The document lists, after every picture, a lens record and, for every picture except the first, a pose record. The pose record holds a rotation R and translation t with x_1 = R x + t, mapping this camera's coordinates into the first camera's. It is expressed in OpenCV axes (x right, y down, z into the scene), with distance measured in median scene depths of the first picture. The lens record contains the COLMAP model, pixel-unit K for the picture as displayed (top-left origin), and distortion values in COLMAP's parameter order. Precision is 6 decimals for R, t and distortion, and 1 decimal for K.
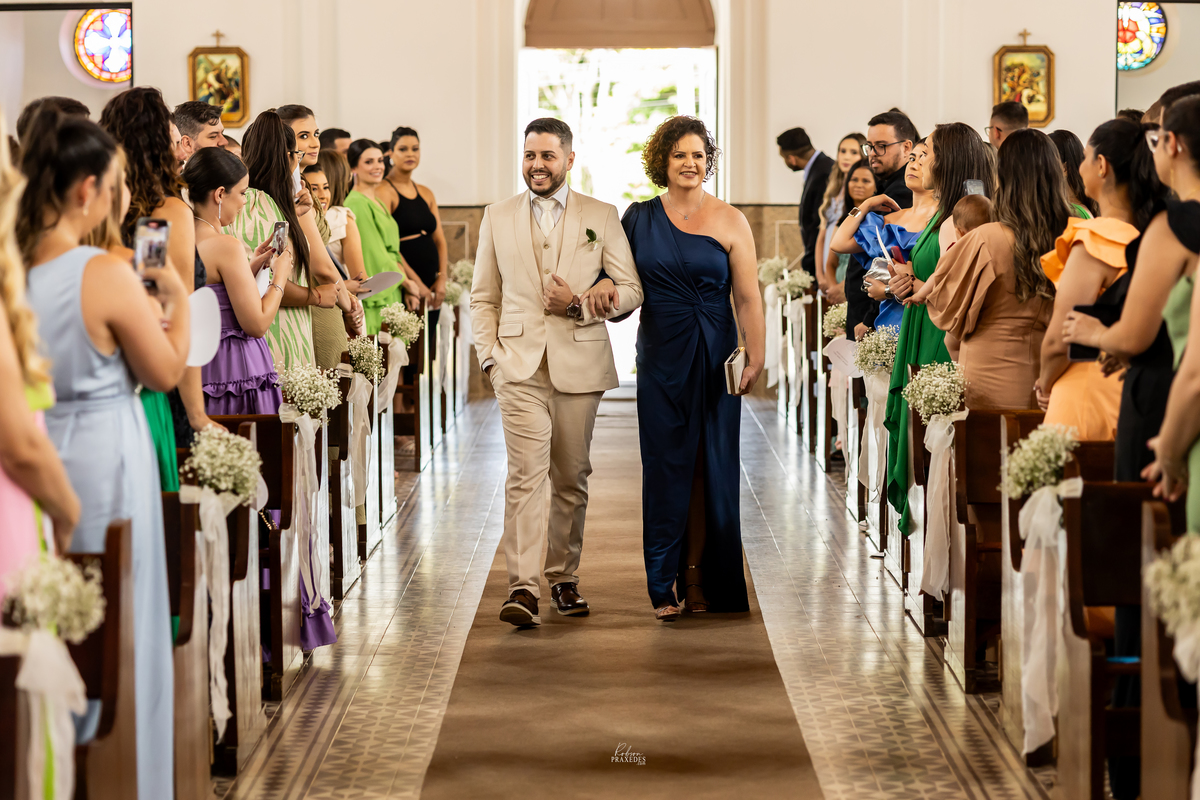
lens RADIAL K [[2887.1, 0, 552.8], [0, 2887.1, 398.7], [0, 0, 1]] dist [0.020770, 0.000000]
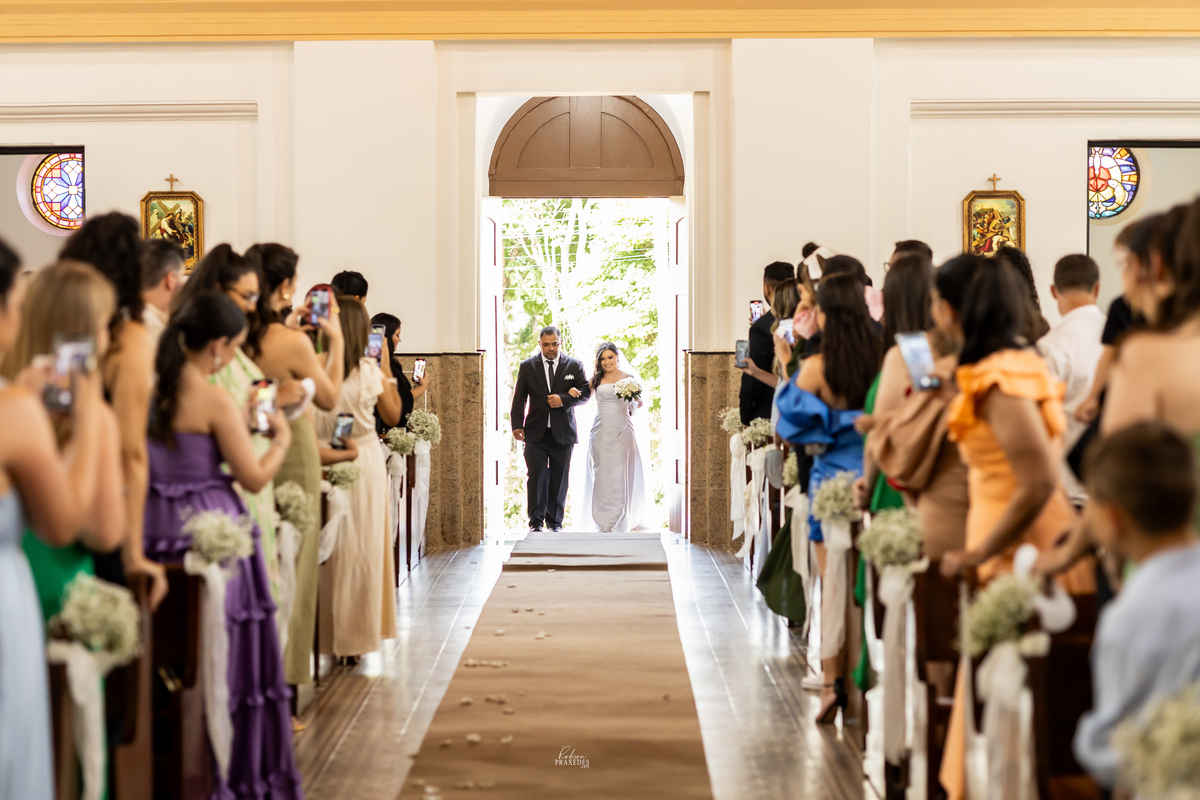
lens RADIAL K [[2887.1, 0, 563.7], [0, 2887.1, 459.5], [0, 0, 1]] dist [0.020770, 0.000000]
pose [[0.999927, 0.000521, 0.012088, 0.013943], [-0.000130, 0.999477, -0.032340, 0.001458], [-0.012098, 0.032336, 0.999404, 0.065227]]
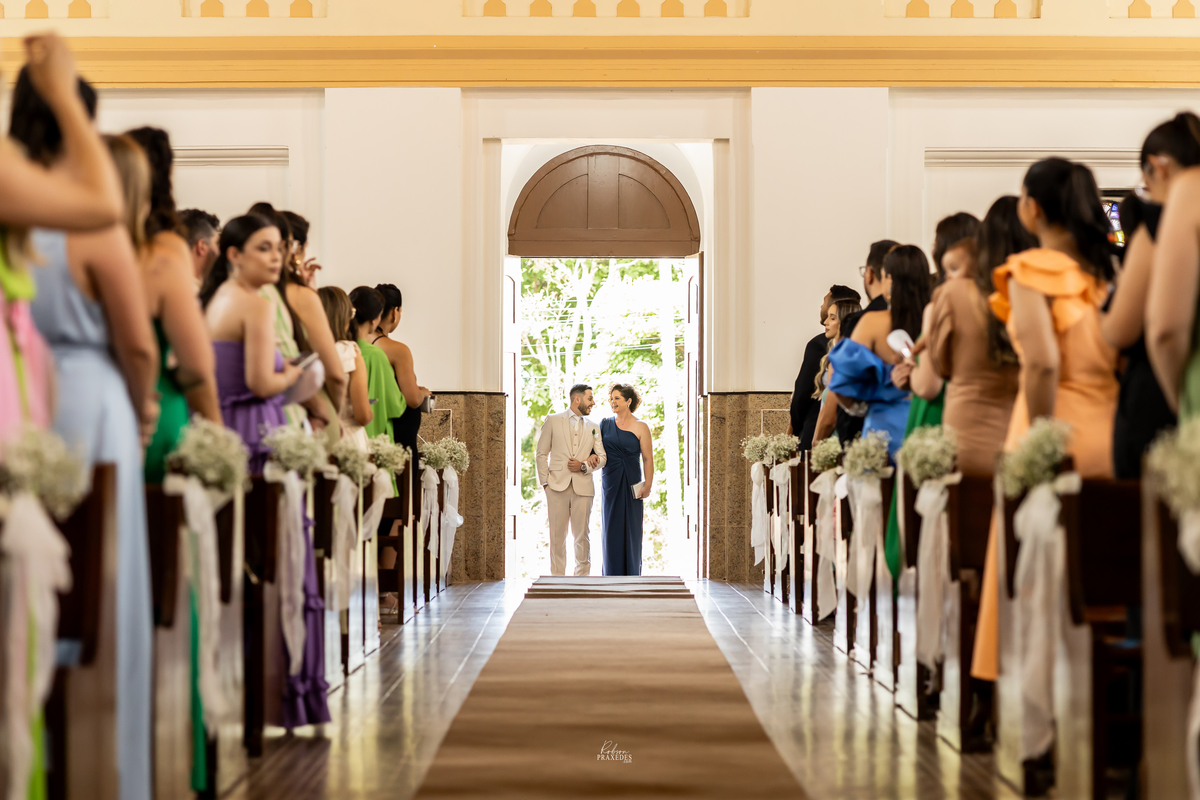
lens RADIAL K [[2887.1, 0, 592.9], [0, 2887.1, 394.8], [0, 0, 1]] dist [0.020770, 0.000000]
pose [[0.999775, 0.006745, 0.020119, -0.002401], [-0.004963, 0.996167, -0.087330, 0.058498], [-0.020631, 0.087211, 0.995976, 0.010536]]
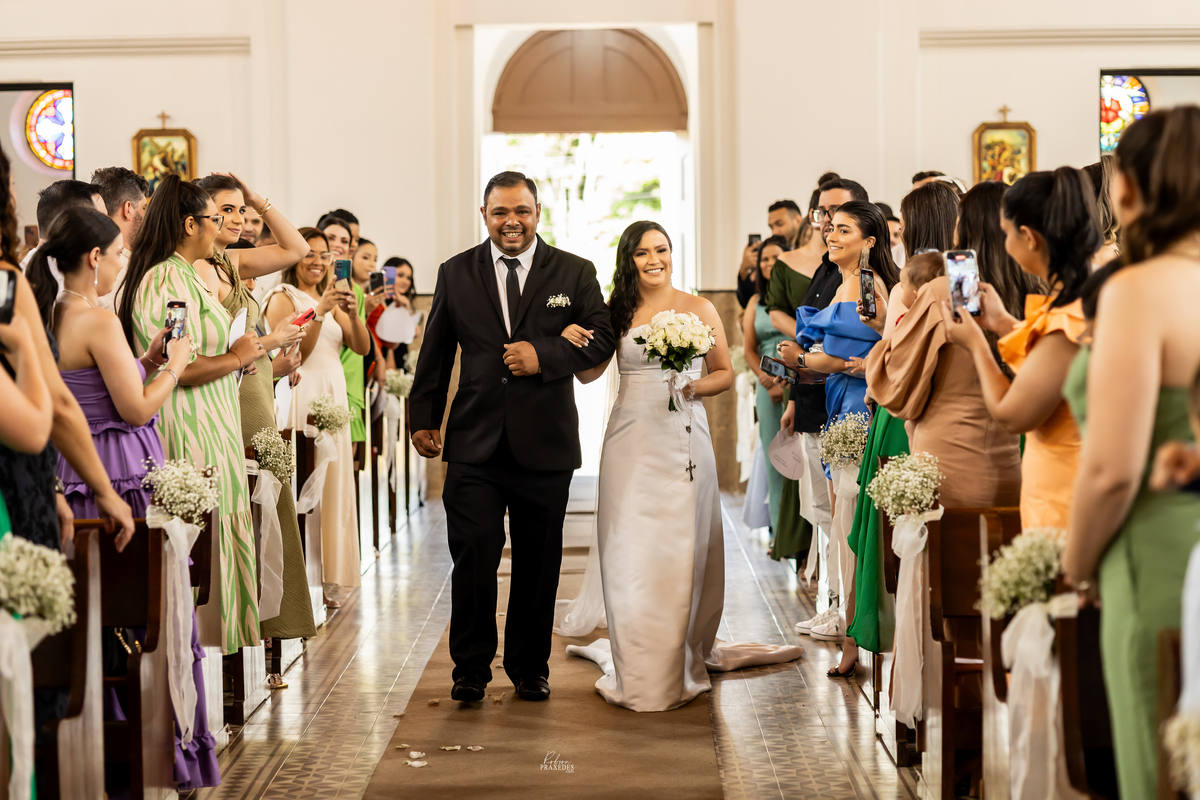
lens RADIAL K [[2887.1, 0, 600.3], [0, 2887.1, 410.7], [0, 0, 1]] dist [0.020770, 0.000000]
pose [[0.999751, -0.007069, 0.021172, 0.020813], [0.007666, 0.999571, -0.028266, -0.001397], [-0.020963, 0.028421, 0.999376, 0.123575]]
